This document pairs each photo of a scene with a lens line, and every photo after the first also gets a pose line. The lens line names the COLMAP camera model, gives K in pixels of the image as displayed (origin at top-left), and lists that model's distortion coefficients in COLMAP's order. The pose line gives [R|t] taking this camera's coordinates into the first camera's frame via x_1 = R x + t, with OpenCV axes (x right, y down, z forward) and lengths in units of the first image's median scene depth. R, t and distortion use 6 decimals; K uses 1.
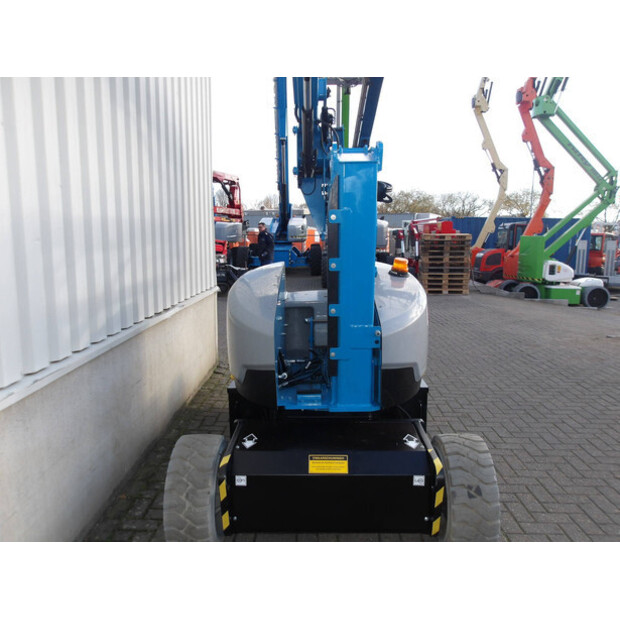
lens RADIAL K [[513.9, 0, 309.3], [0, 513.9, 309.4], [0, 0, 1]] dist [-0.006123, 0.008724]
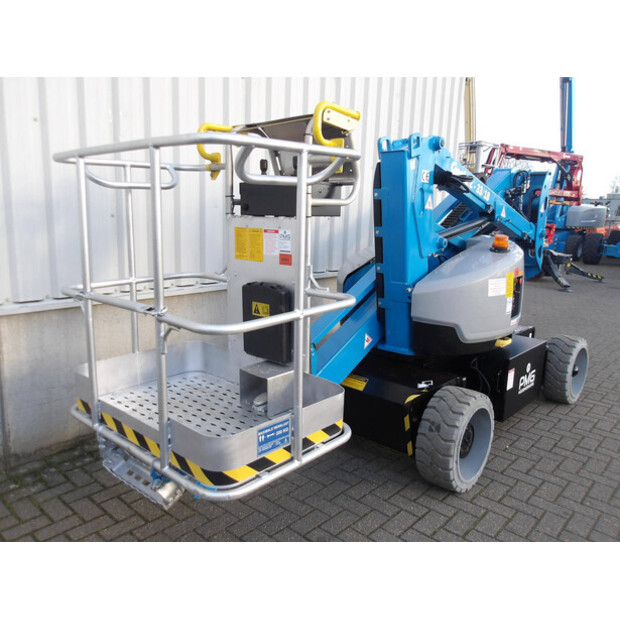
lens RADIAL K [[513.9, 0, 311.6], [0, 513.9, 311.6], [0, 0, 1]] dist [-0.006123, 0.008724]
pose [[0.755138, 0.150293, -0.638105, 0.125724], [-0.126909, 0.988467, 0.082629, 0.004105], [0.643165, 0.018585, 0.765502, -0.015358]]
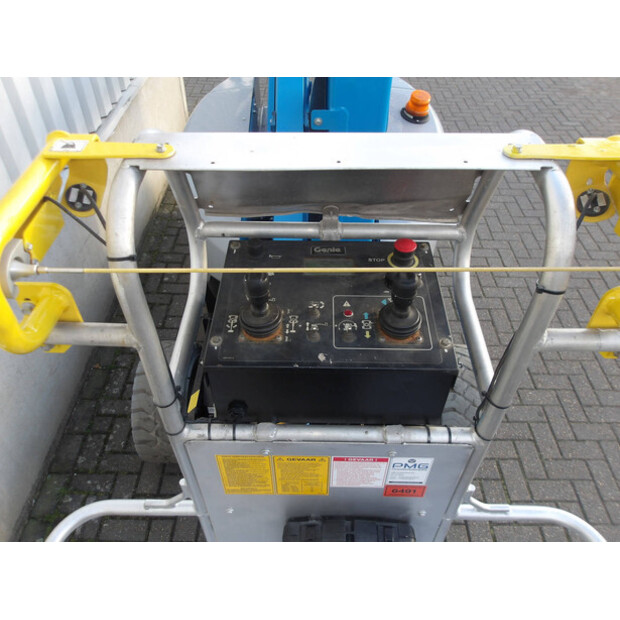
lens RADIAL K [[513.9, 0, 312.2], [0, 513.9, 311.1], [0, 0, 1]] dist [-0.006123, 0.008724]
pose [[0.999960, -0.004665, 0.007611, 0.006011], [-0.000569, 0.817540, 0.575872, -0.053959], [-0.008909, -0.575853, 0.817505, 0.054280]]
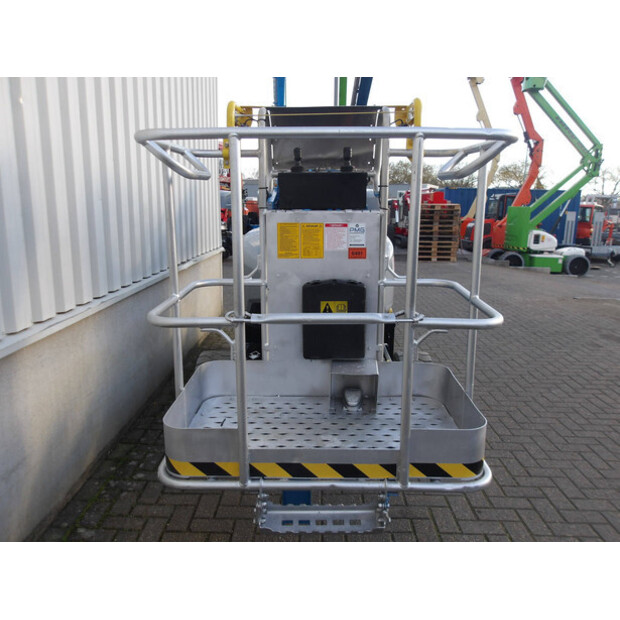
lens RADIAL K [[513.9, 0, 310.3], [0, 513.9, 309.1], [0, 0, 1]] dist [-0.006123, 0.008724]
pose [[0.999948, 0.007467, 0.006949, 0.003185], [-0.007844, 0.998403, 0.055949, 0.010580], [-0.006520, -0.056001, 0.998409, -0.055490]]
